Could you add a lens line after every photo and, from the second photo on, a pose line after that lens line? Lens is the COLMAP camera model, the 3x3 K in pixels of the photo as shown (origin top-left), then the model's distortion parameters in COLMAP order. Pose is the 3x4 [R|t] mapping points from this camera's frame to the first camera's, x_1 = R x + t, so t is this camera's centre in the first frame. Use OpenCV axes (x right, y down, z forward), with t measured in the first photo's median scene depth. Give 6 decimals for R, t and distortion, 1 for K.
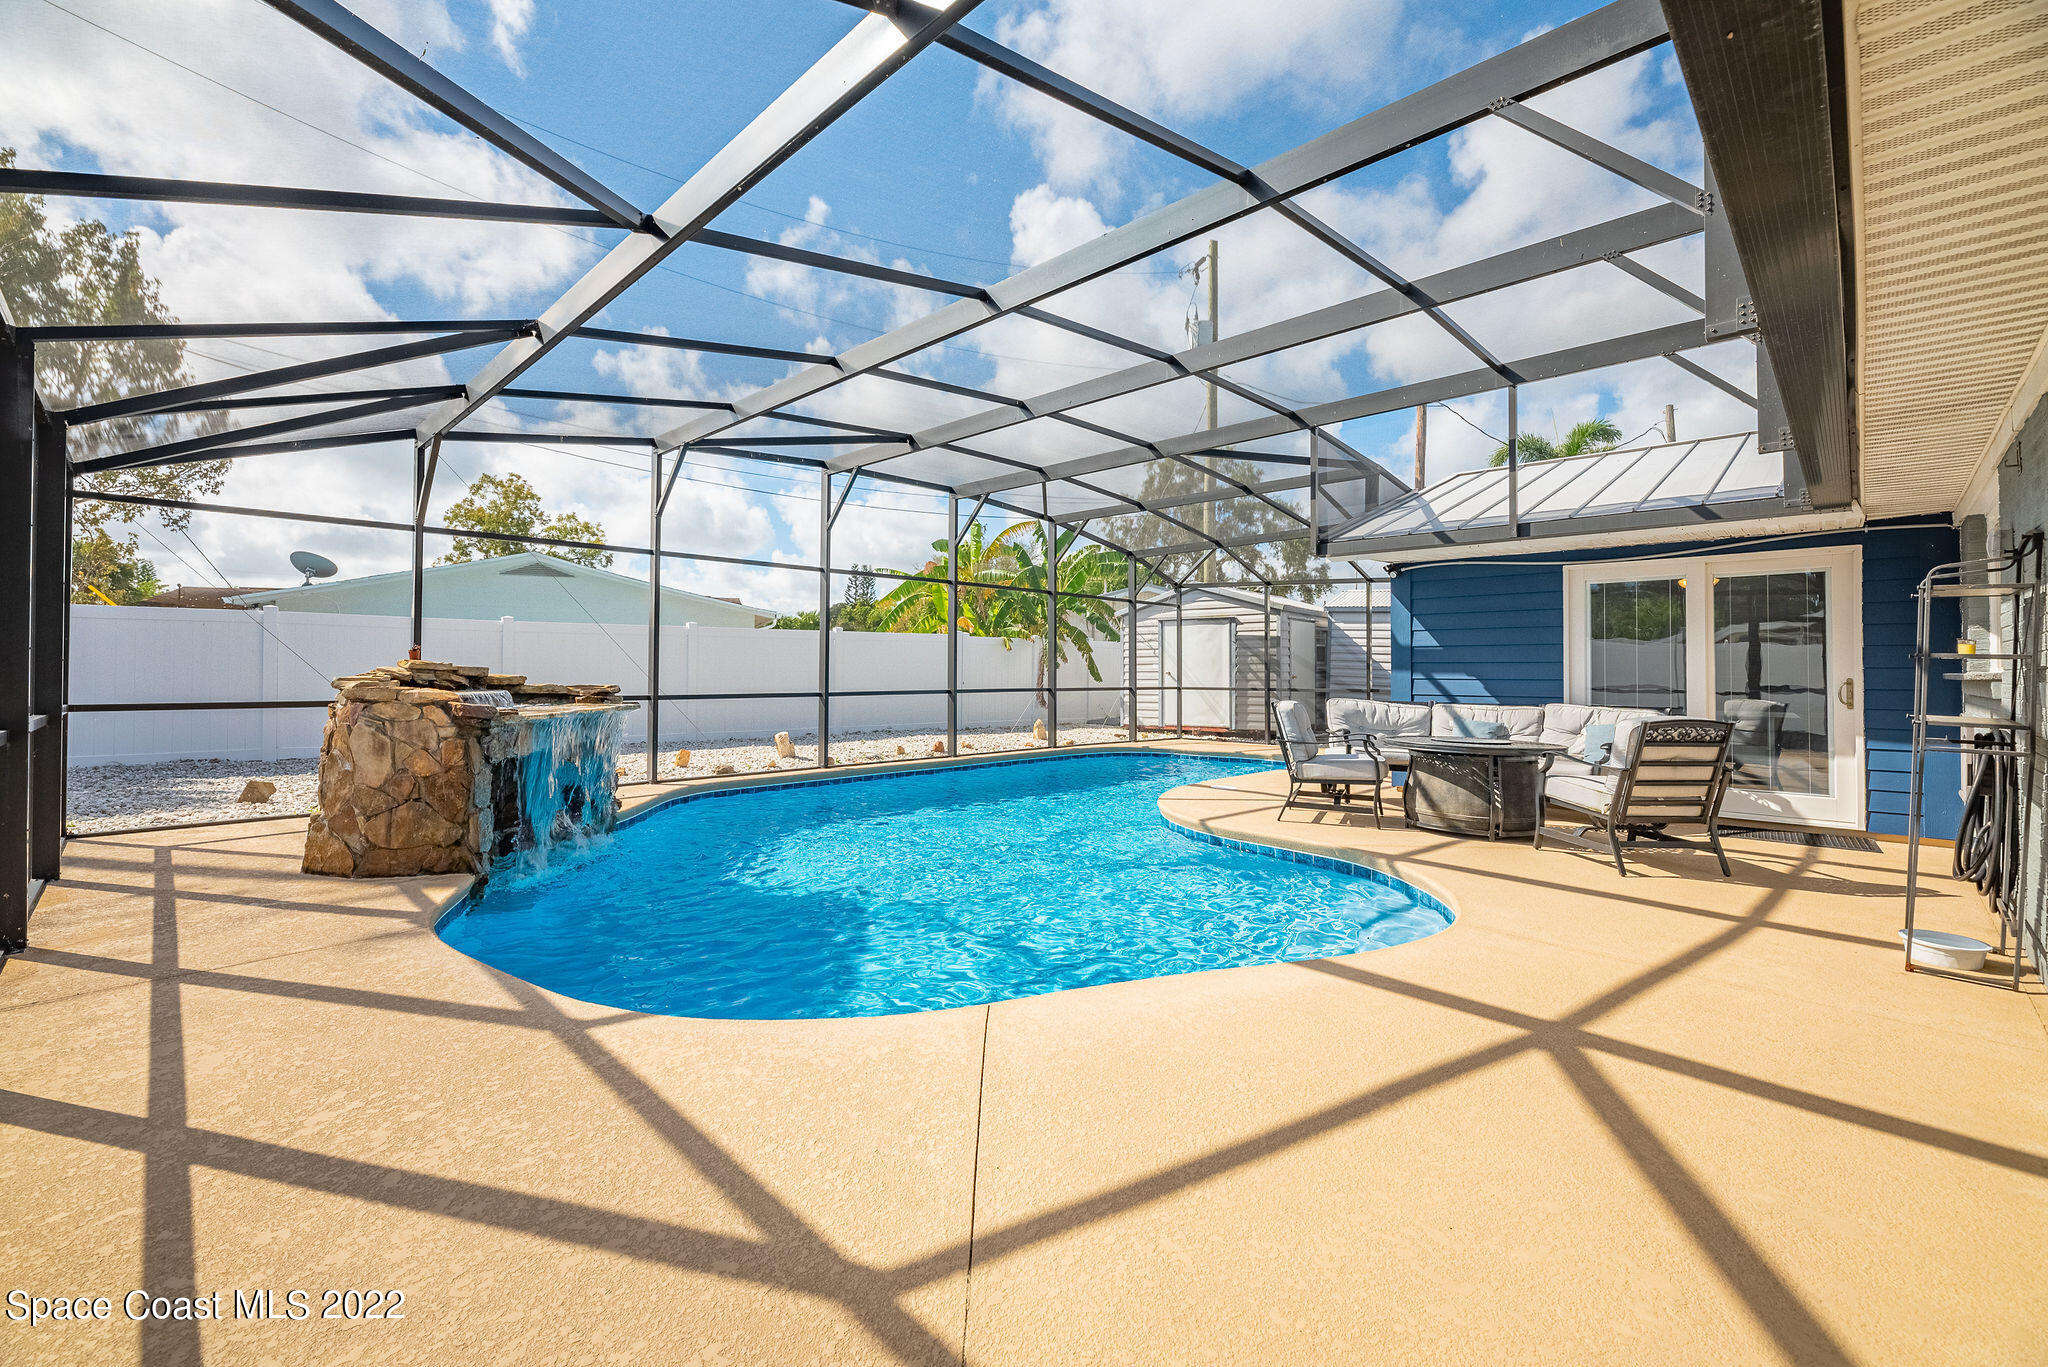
lens RADIAL K [[843.8, 0, 1008.5], [0, 843.8, 685.3], [0, 0, 1]] dist [-0.016159, 0.003479]
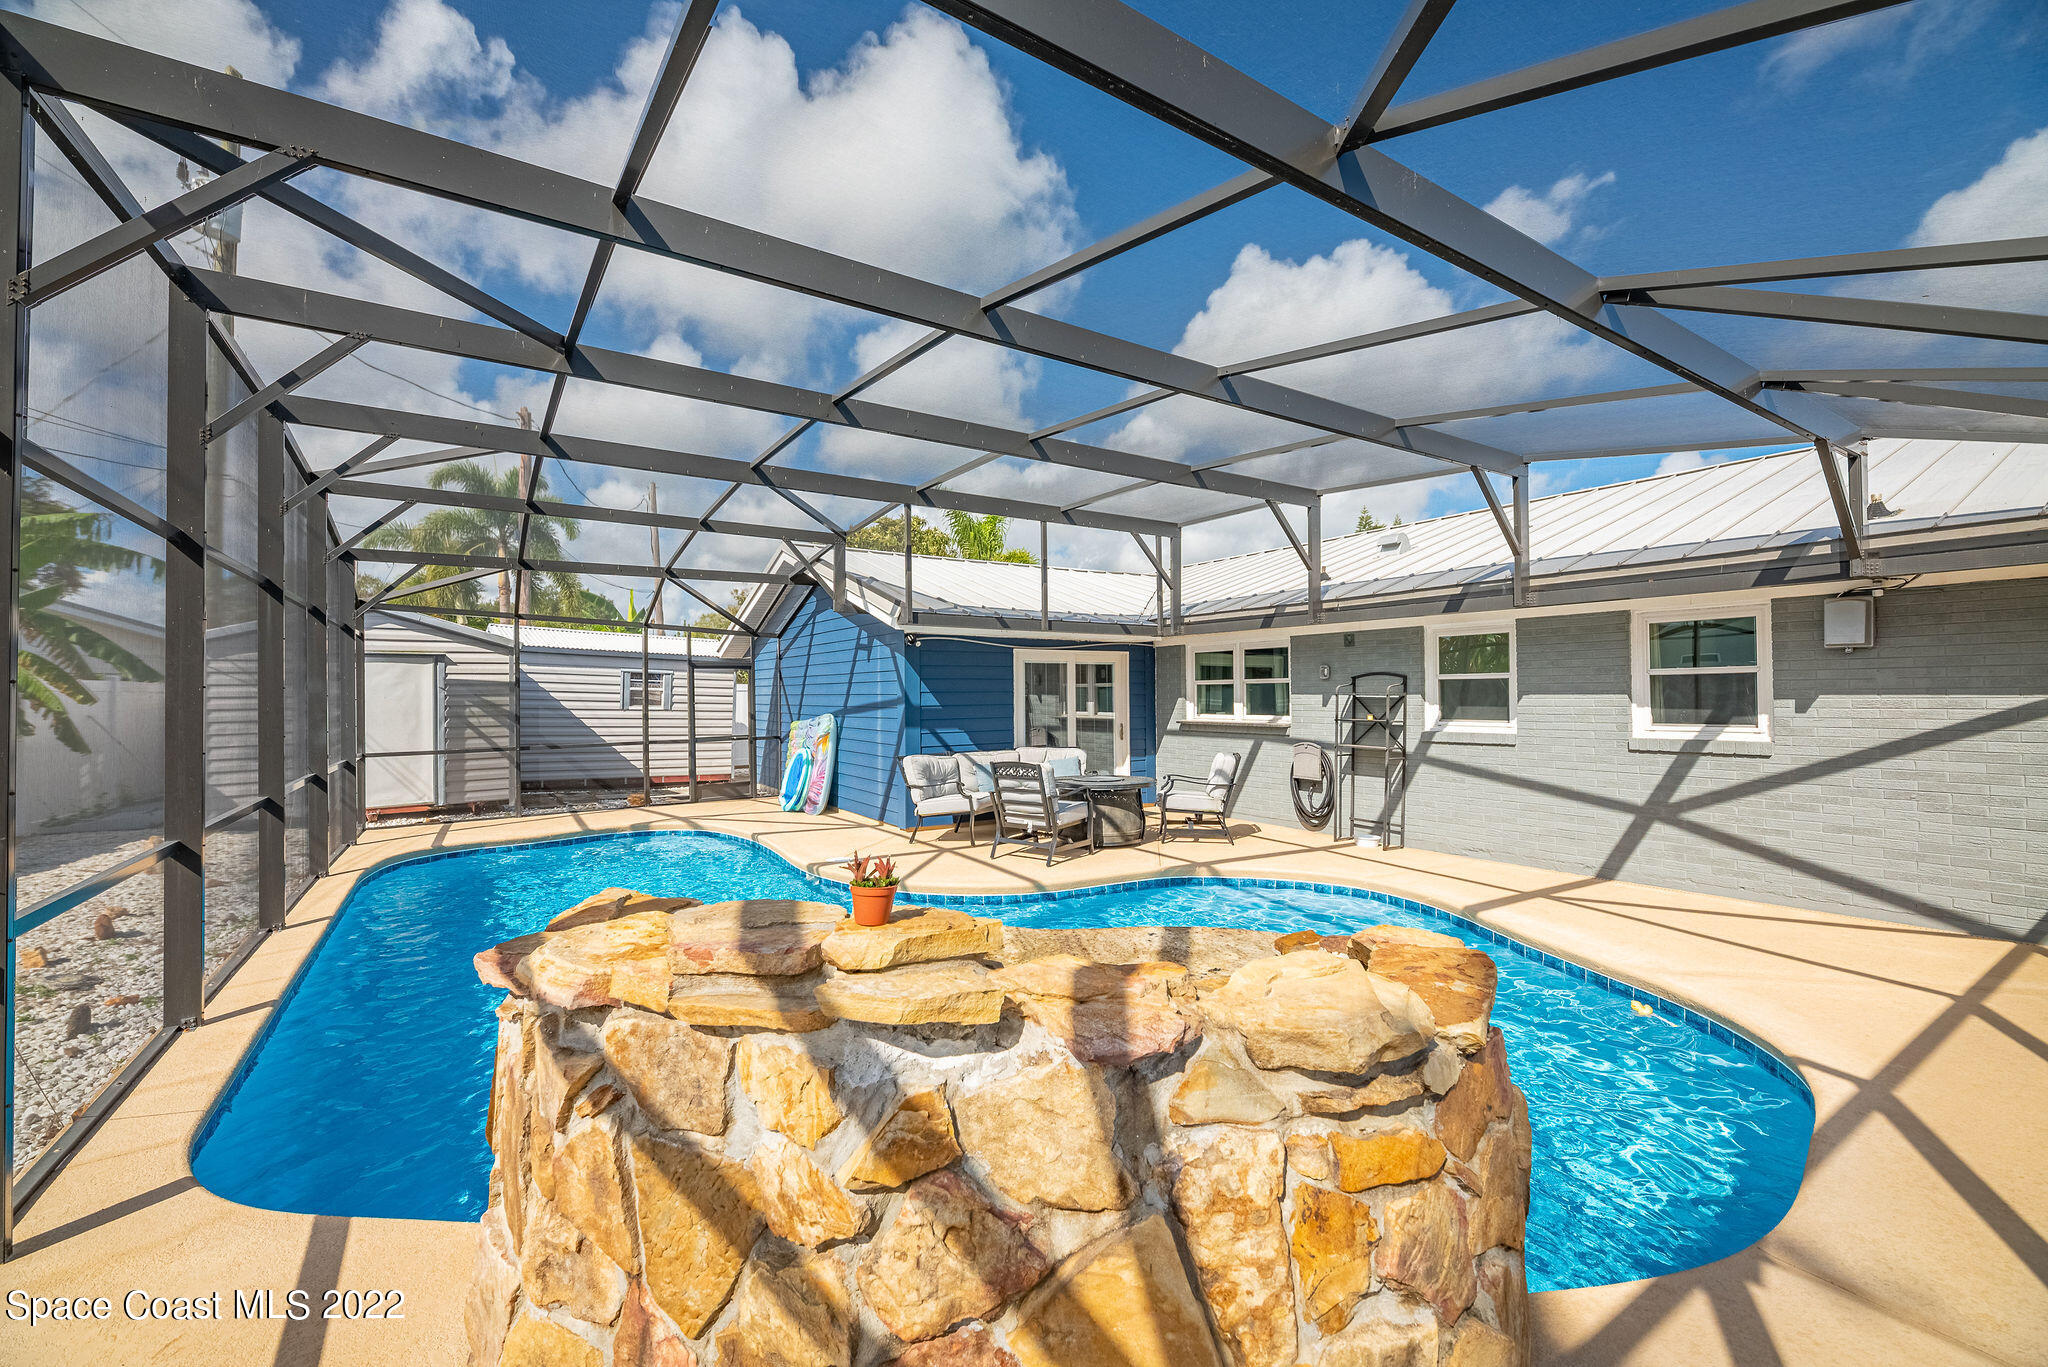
lens RADIAL K [[843.8, 0, 1008.5], [0, 843.8, 685.3], [0, 0, 1]] dist [-0.016159, 0.003479]
pose [[0.214365, 0.006724, 0.976731, -0.715713], [0.026855, 0.999558, -0.012775, -0.063250], [-0.976384, 0.028968, 0.214089, 0.712419]]
